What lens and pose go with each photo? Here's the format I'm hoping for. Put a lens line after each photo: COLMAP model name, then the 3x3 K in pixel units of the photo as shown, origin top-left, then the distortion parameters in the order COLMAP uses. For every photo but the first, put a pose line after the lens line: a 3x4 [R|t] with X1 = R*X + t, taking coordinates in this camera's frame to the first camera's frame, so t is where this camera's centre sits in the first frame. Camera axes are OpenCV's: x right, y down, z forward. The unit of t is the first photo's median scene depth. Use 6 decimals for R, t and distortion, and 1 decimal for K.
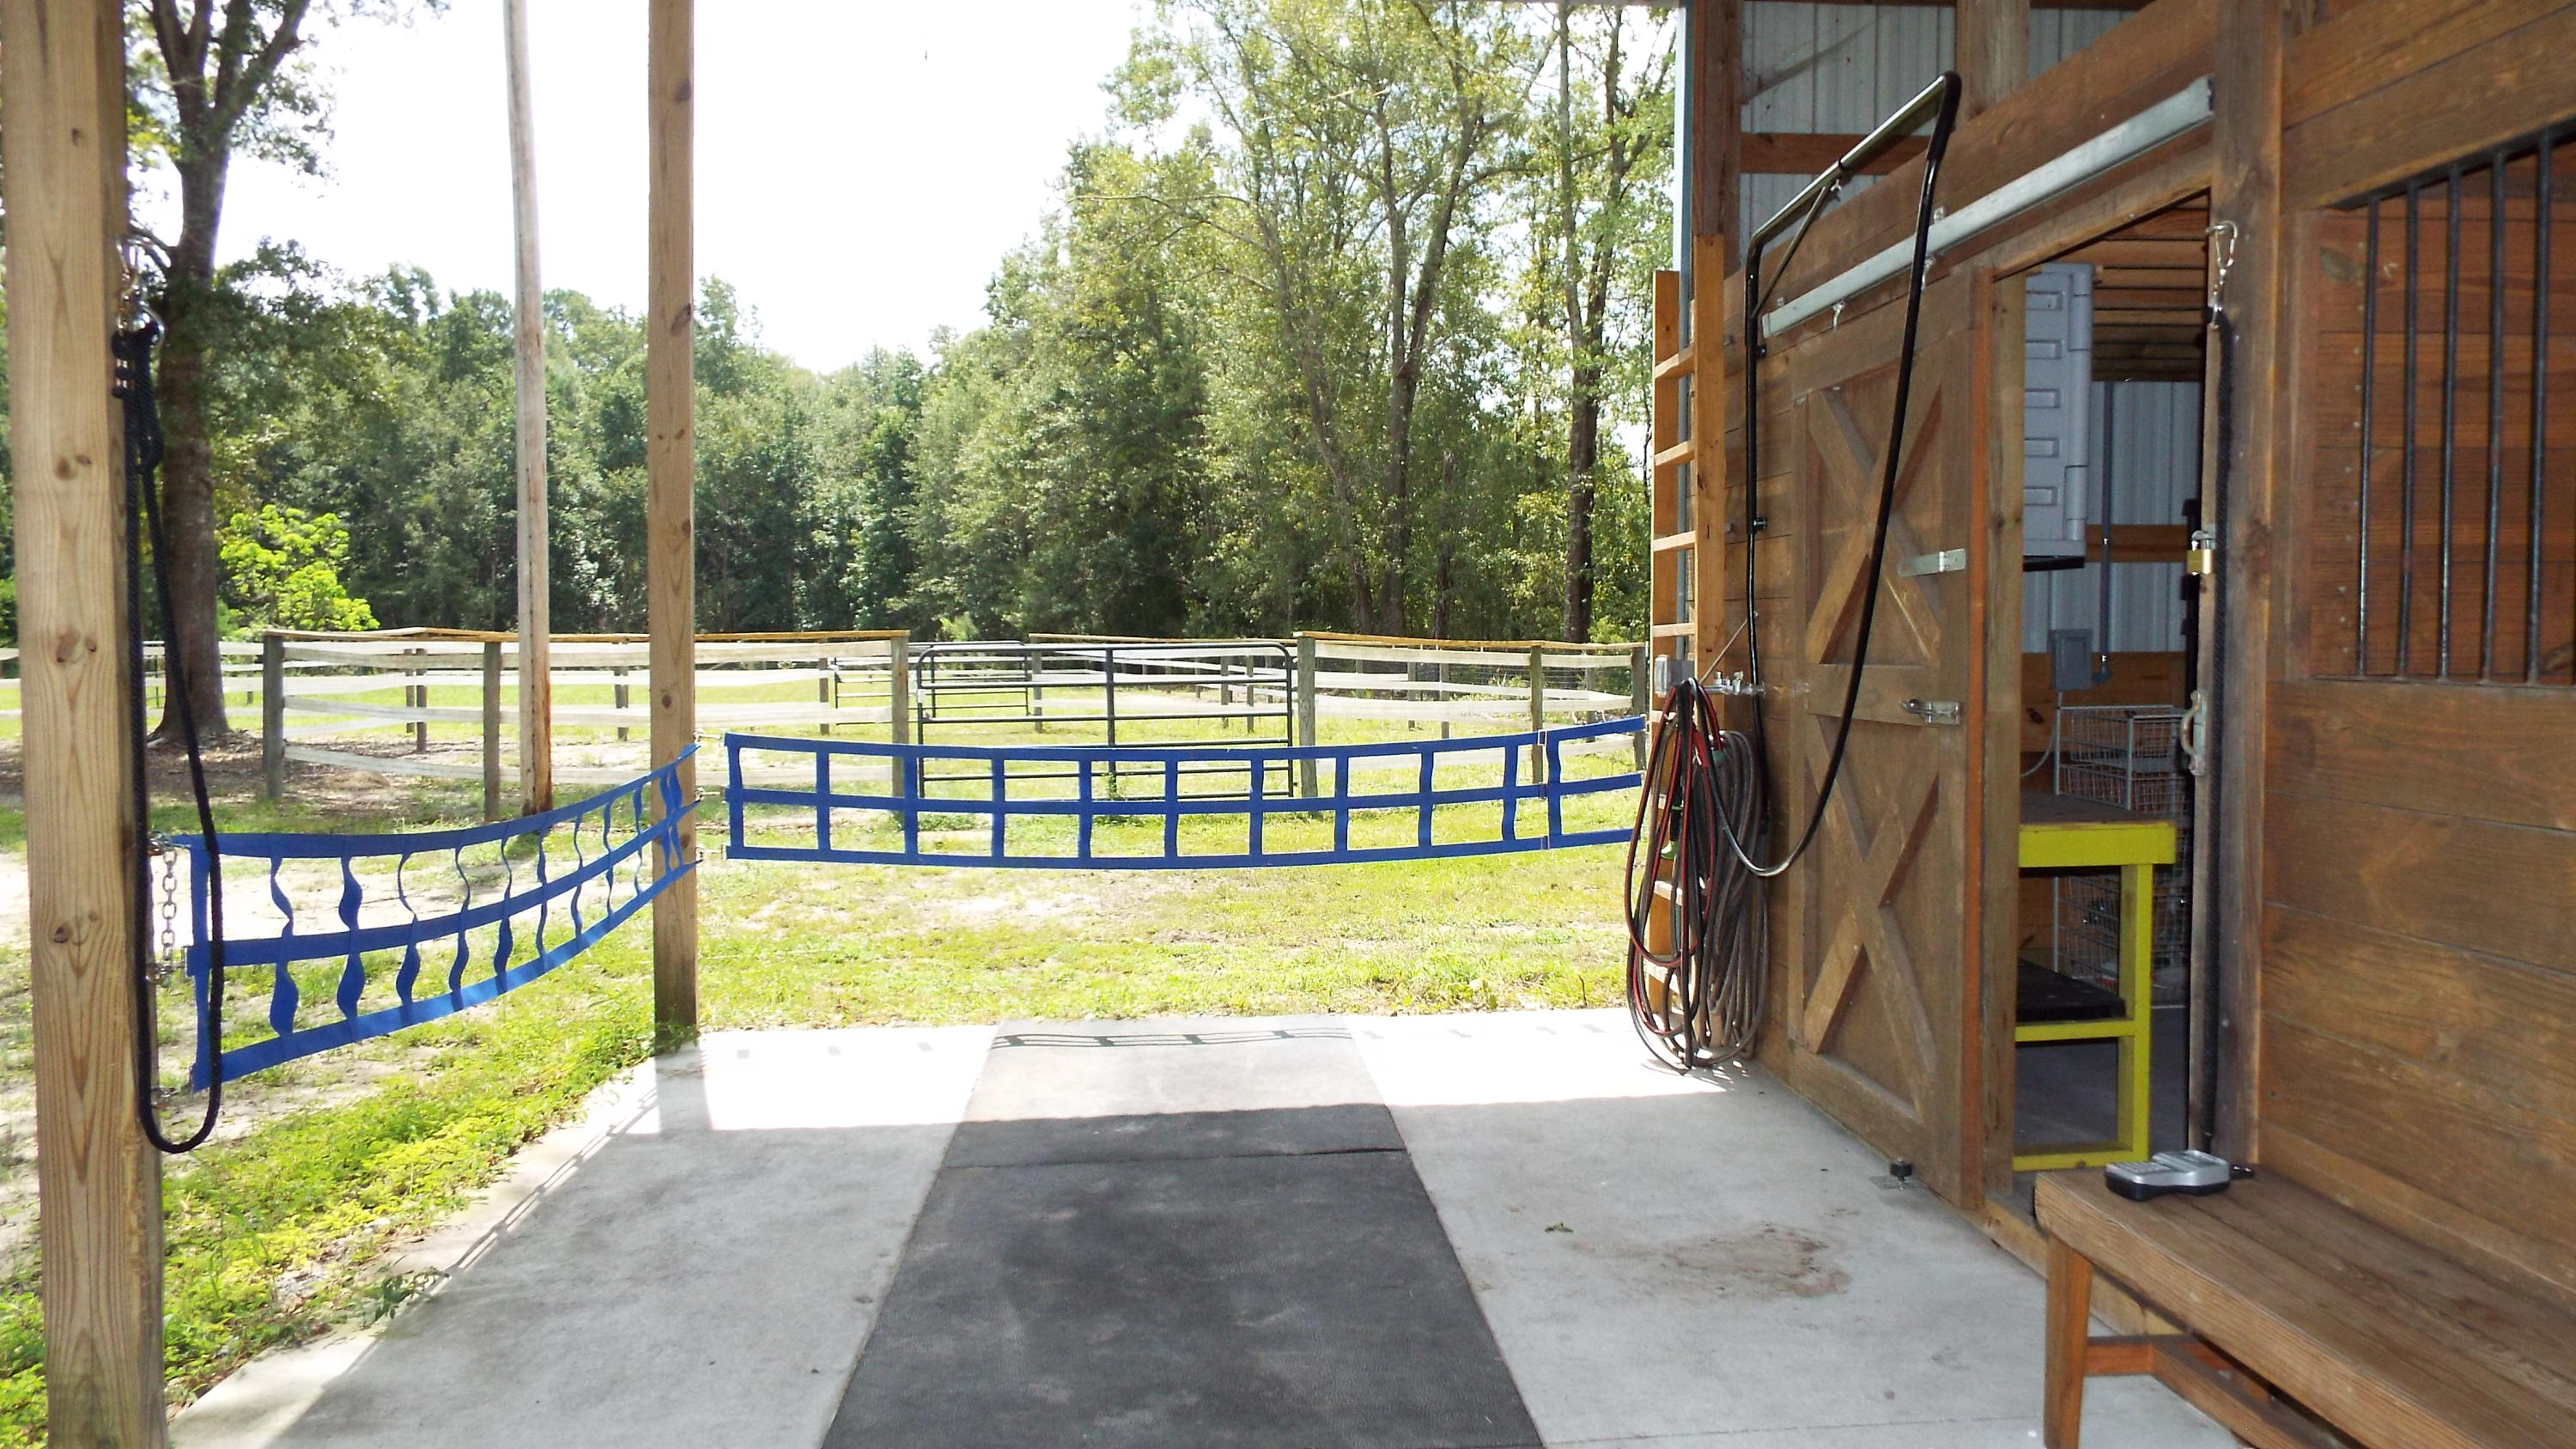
lens RADIAL K [[1858.1, 0, 1311.4], [0, 1858.1, 718.5], [0, 0, 1]] dist [-0.027713, 0.001687]
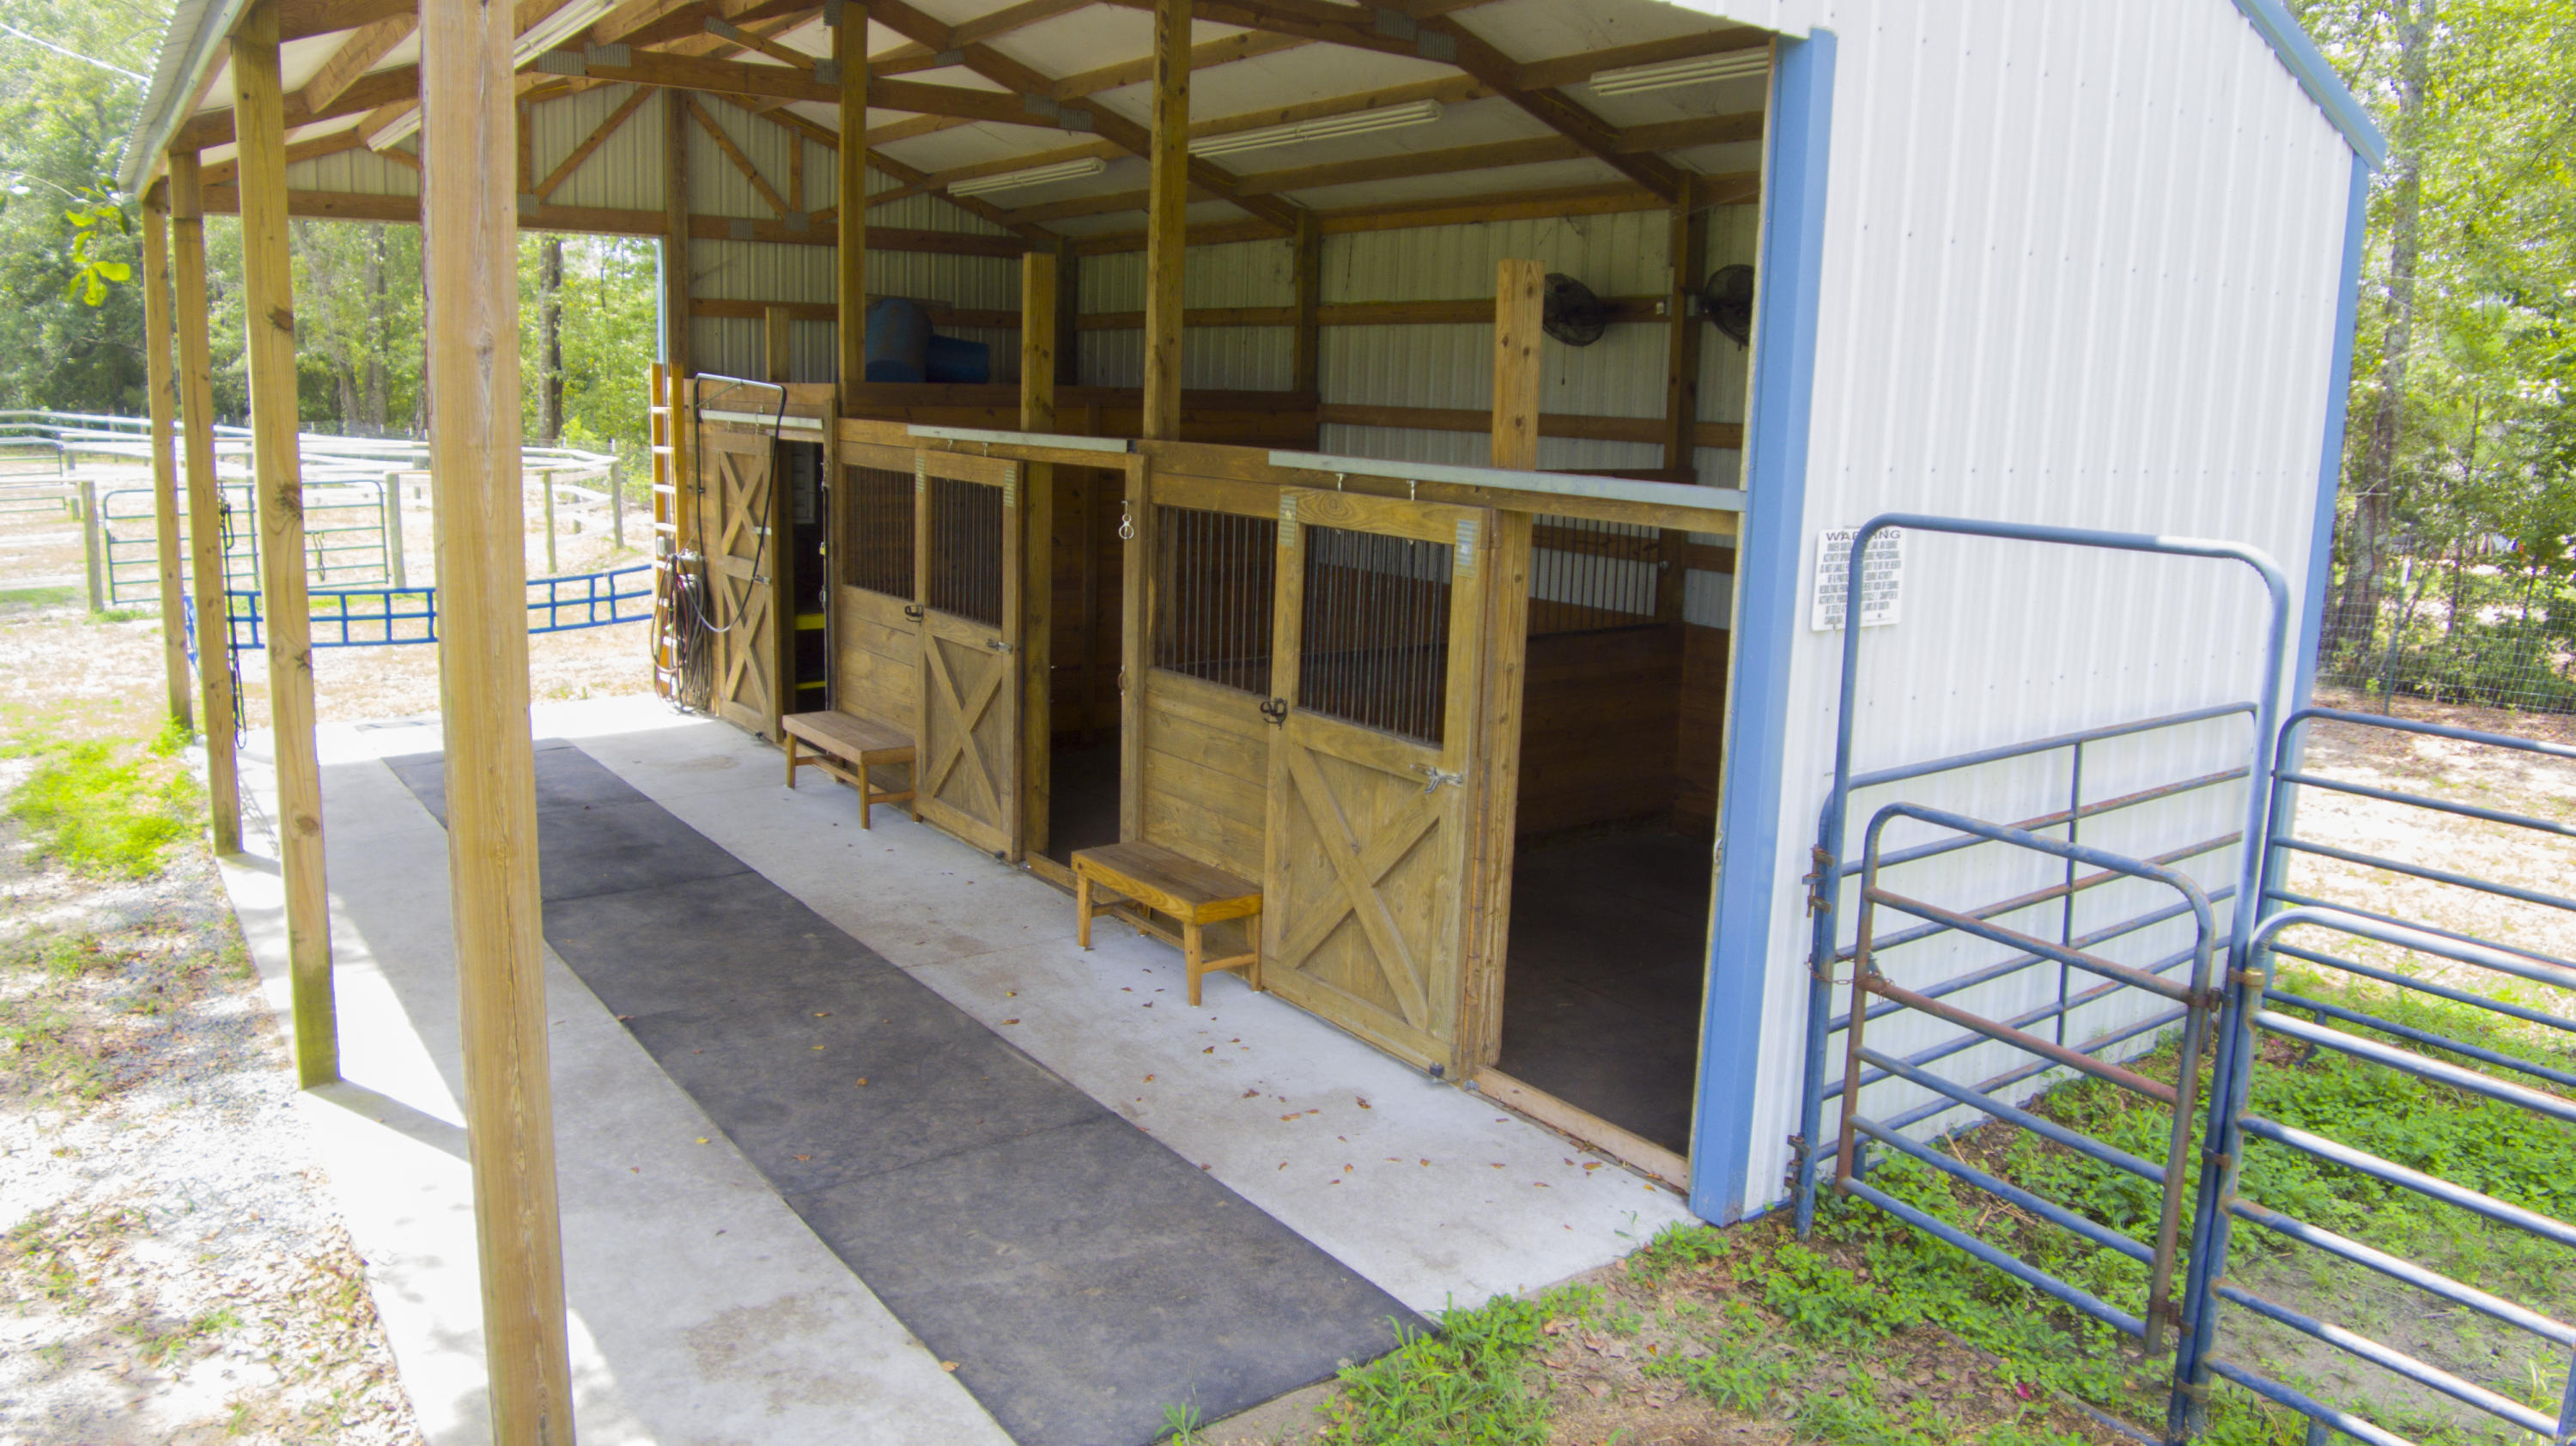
lens RADIAL K [[1760.7, 0, 1287.3], [0, 1760.7, 691.8], [0, 0, 1]] dist [-0.104360, 0.026596]
pose [[0.847343, -0.065770, 0.526957, -0.441554], [-0.006686, 0.990901, 0.134427, -0.208965], [-0.531003, -0.117429, 0.839194, -1.830178]]
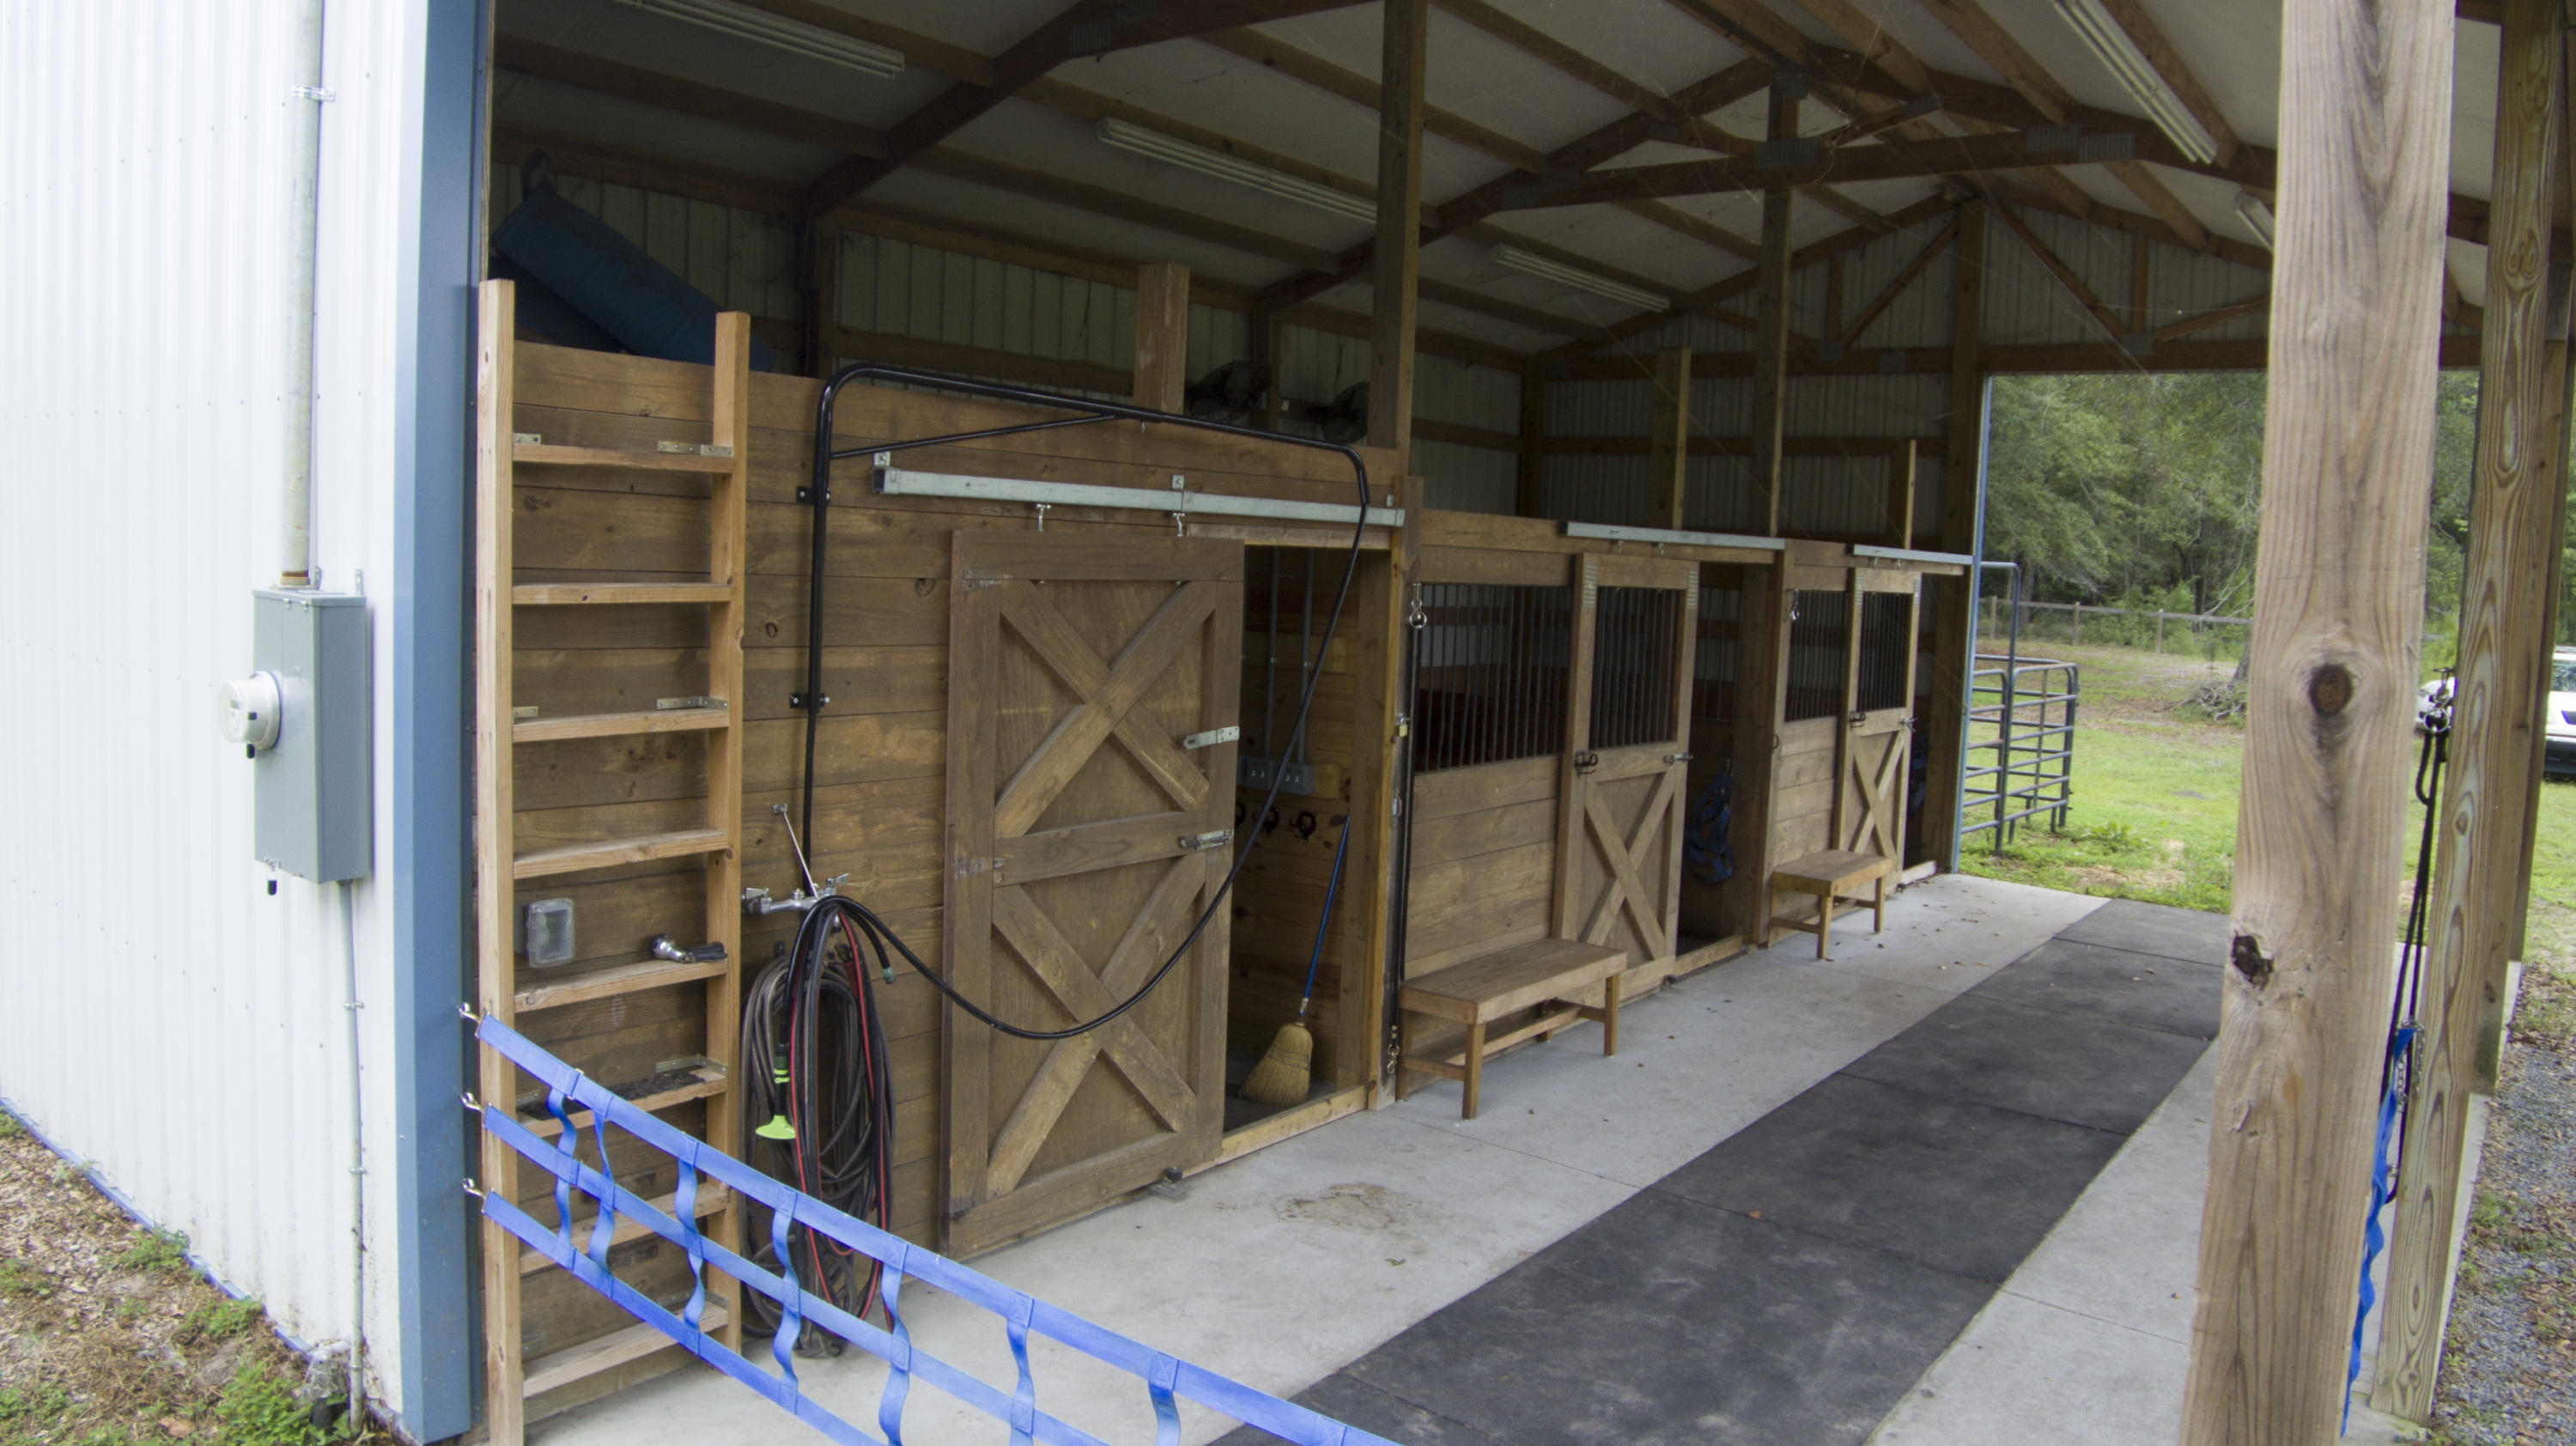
lens RADIAL K [[1766.6, 0, 1288.0], [0, 1766.6, 723.0], [0, 0, 1]] dist [-0.119525, 0.004173]
pose [[-0.745194, -0.091493, 0.660542, -0.597031], [-0.008696, 0.991792, 0.127565, -0.266610], [-0.666791, 0.089317, -0.739873, 1.956733]]
